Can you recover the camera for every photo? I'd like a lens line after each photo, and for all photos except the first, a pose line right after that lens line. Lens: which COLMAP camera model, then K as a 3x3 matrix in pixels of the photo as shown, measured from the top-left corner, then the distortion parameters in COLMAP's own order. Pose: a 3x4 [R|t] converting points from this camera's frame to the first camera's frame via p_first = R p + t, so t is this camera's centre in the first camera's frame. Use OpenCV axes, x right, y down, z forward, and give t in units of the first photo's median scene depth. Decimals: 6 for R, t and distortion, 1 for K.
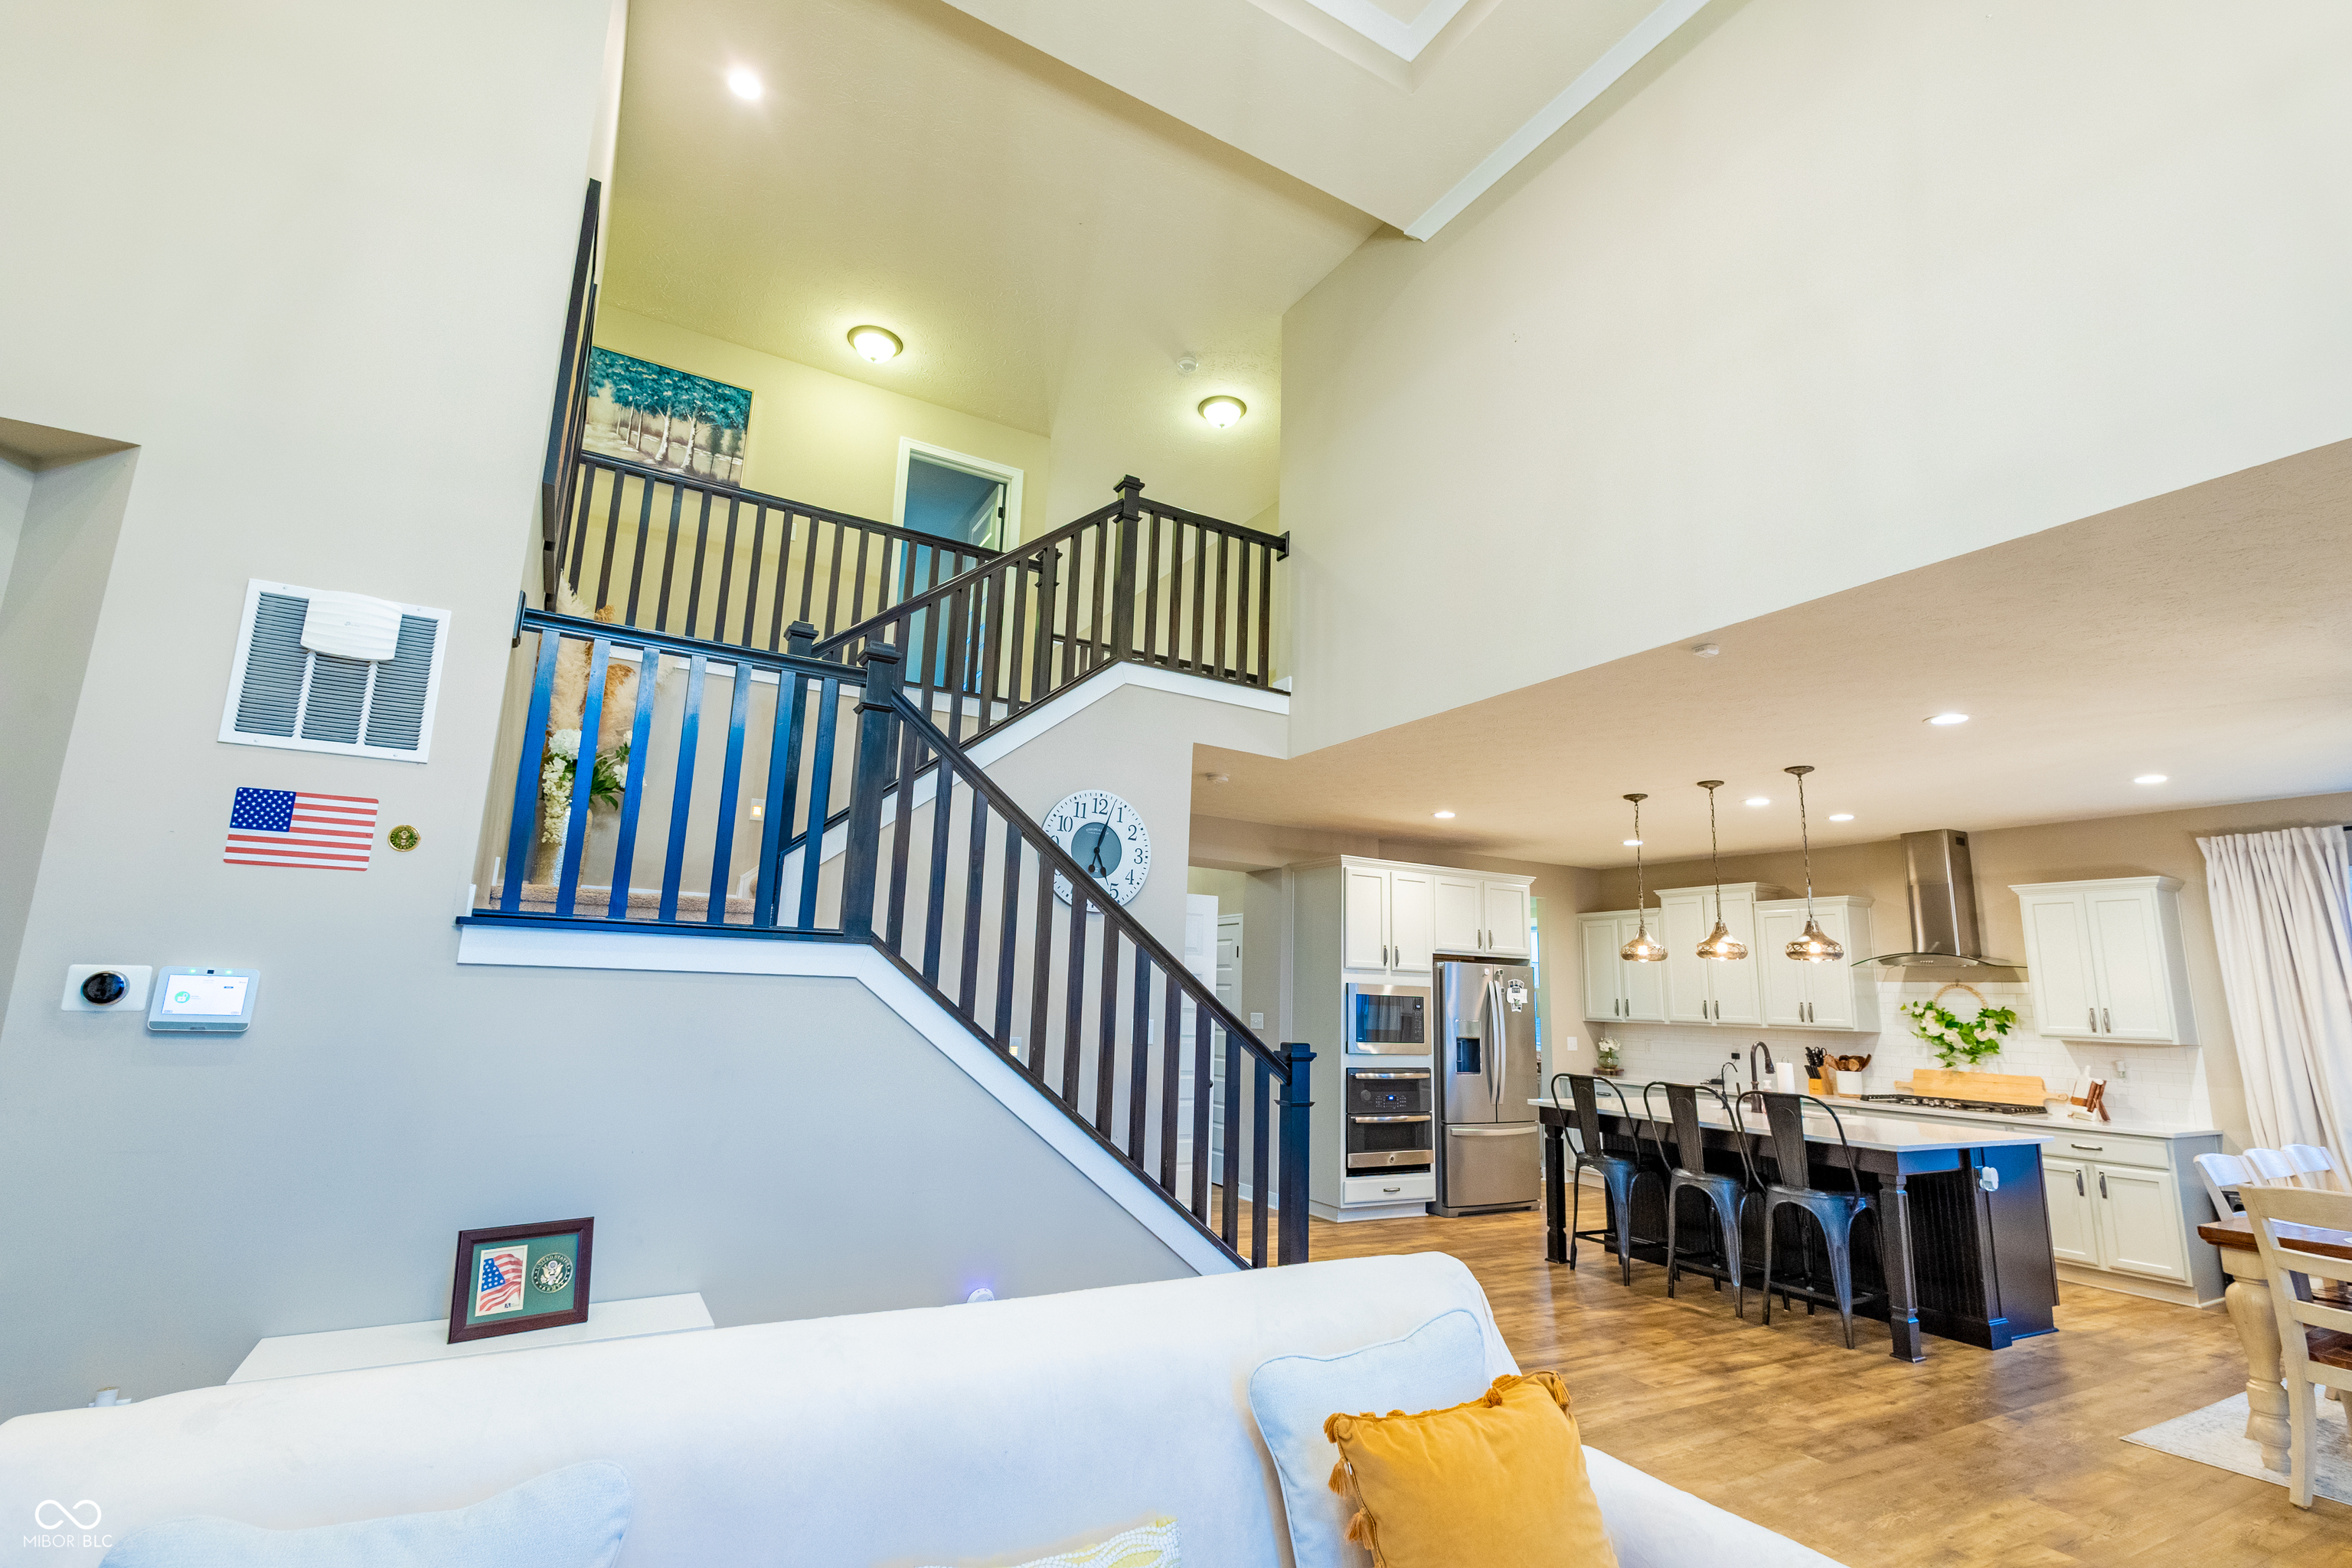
lens RADIAL K [[1080.4, 0, 1182.7], [0, 1080.4, 787.2], [0, 0, 1]] dist [0.016128, -0.005043]
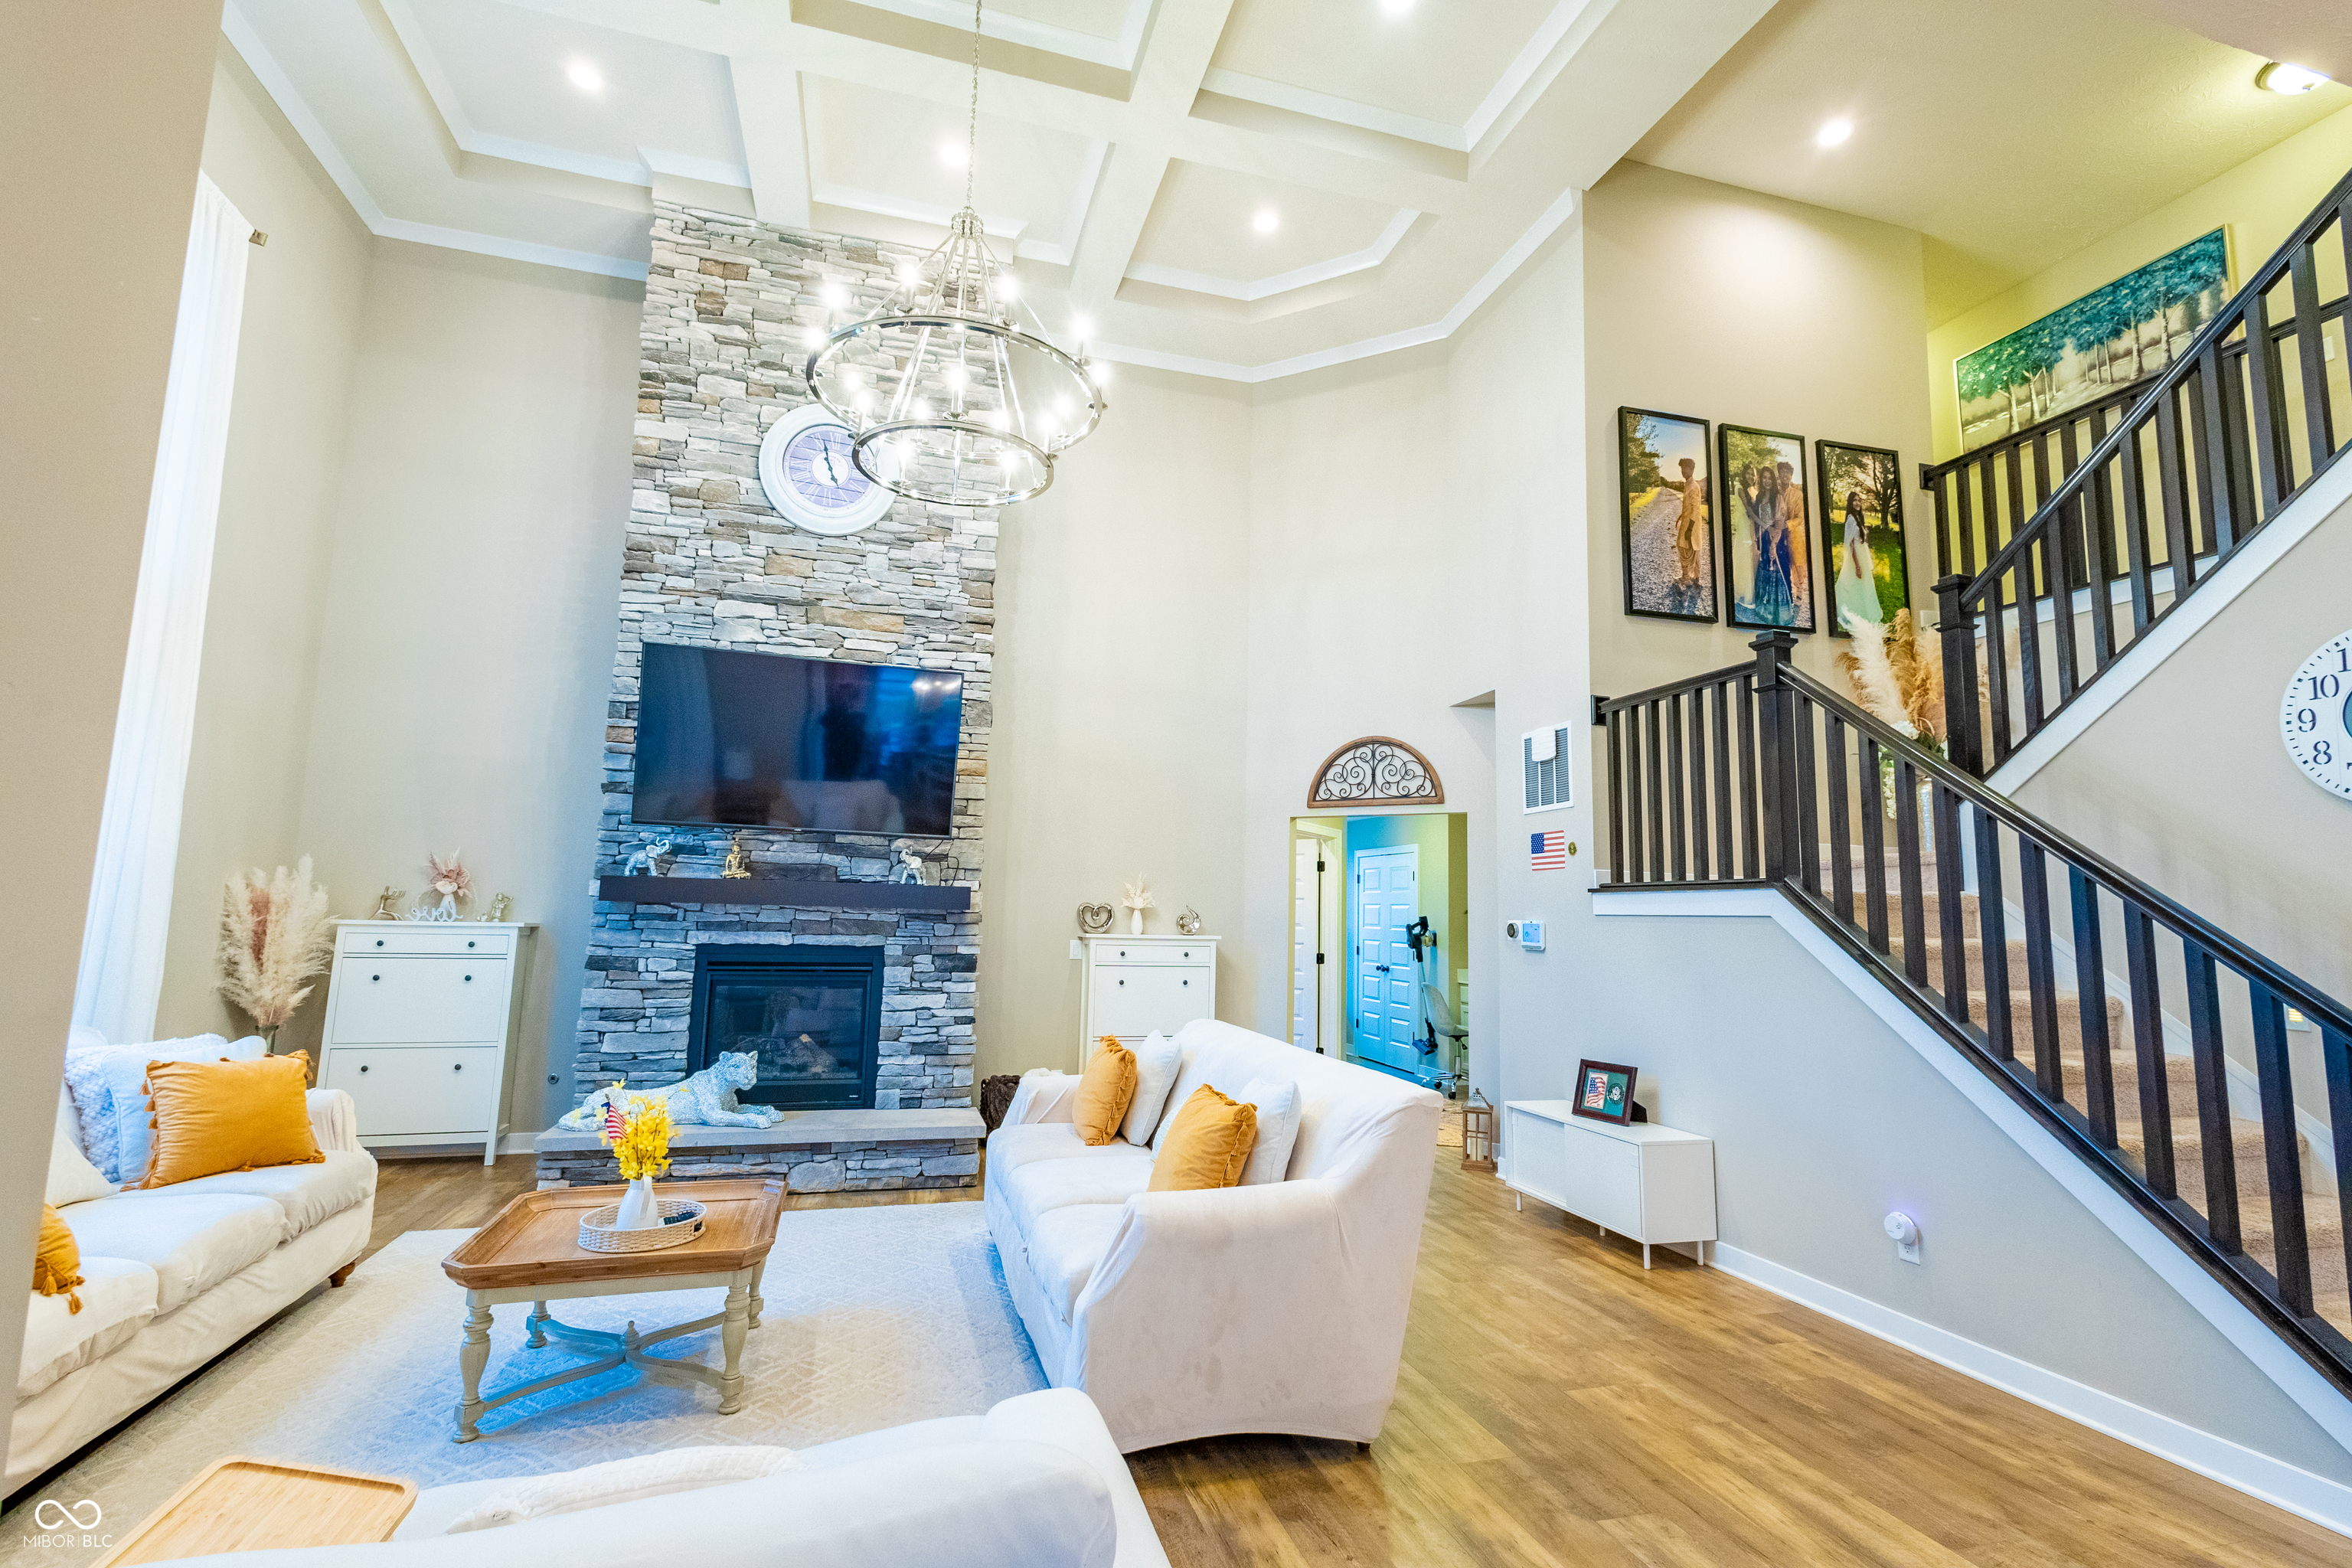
lens RADIAL K [[1080.4, 0, 1182.1], [0, 1080.4, 781.0], [0, 0, 1]] dist [0.016128, -0.005043]
pose [[-0.239255, -0.157434, -0.958108, 0.552490], [0.157433, 0.967420, -0.198278, 0.088476], [0.958108, -0.198277, -0.206675, 0.345916]]
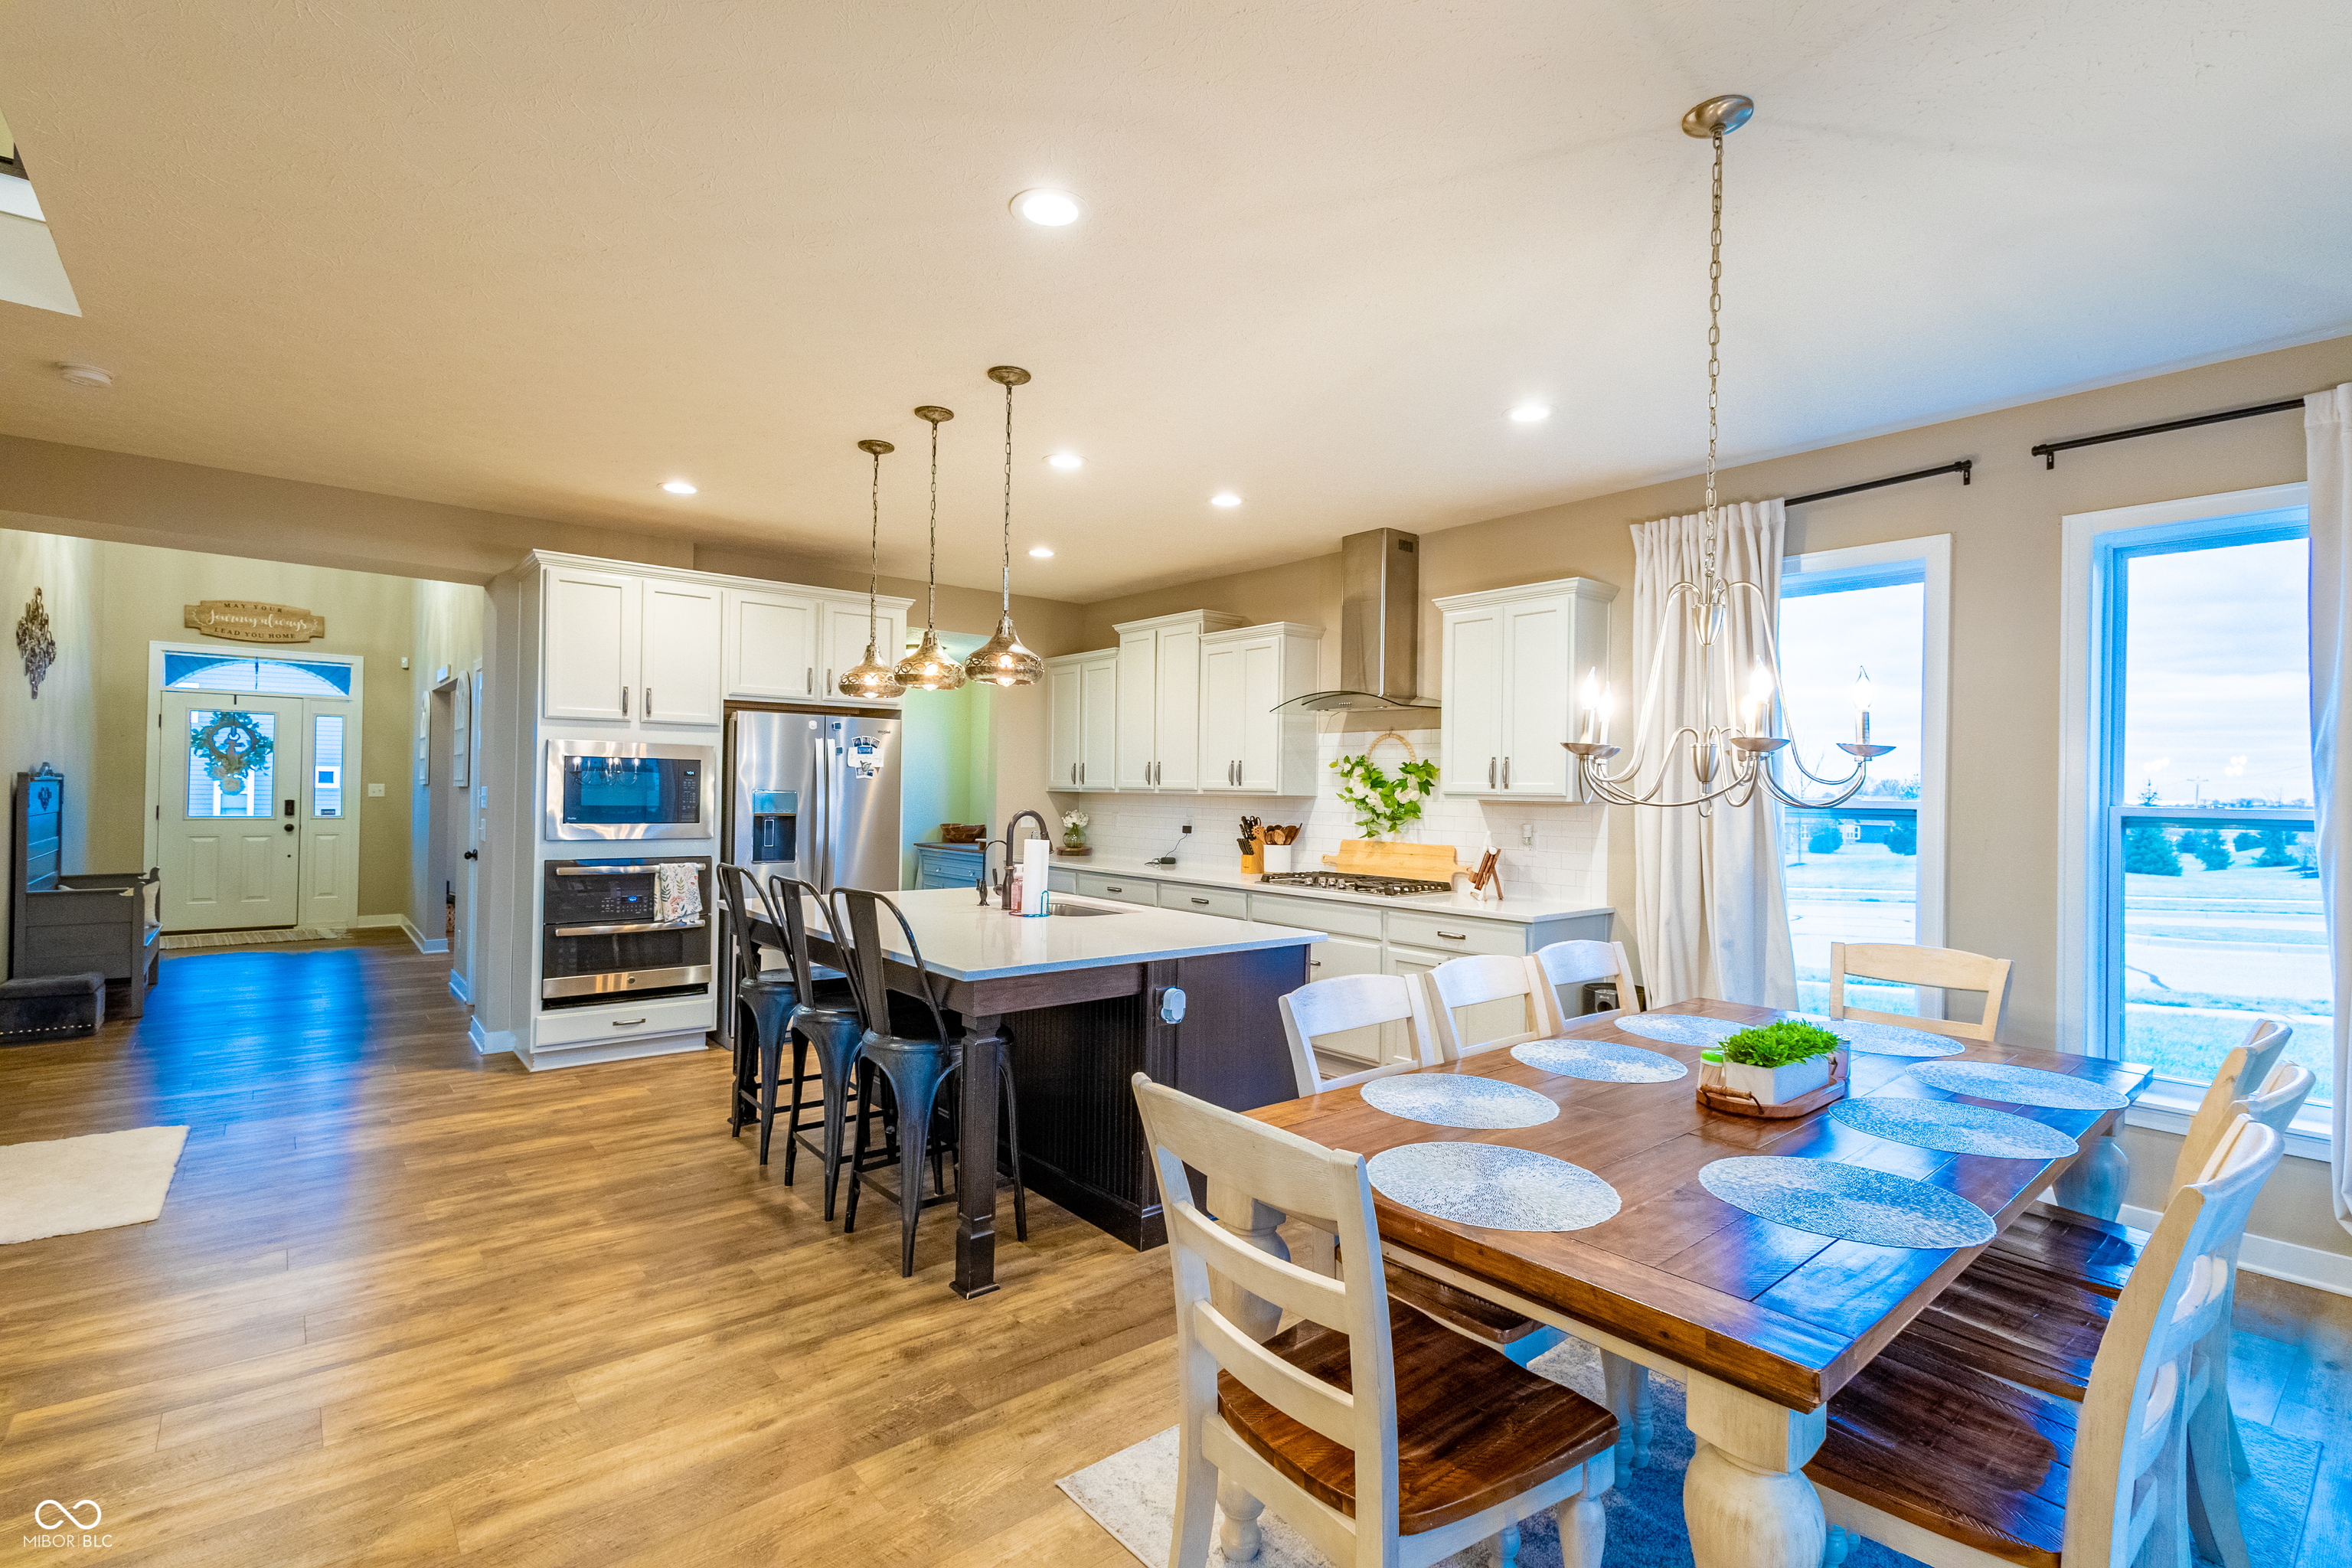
lens RADIAL K [[1080.4, 0, 1180.5], [0, 1080.4, 784.5], [0, 0, 1]] dist [0.016128, -0.005043]
pose [[0.985244, -0.014978, 0.170500, 0.480324], [-0.018462, 0.981052, 0.192864, 0.078486], [-0.170158, -0.193166, 0.966299, 0.299999]]
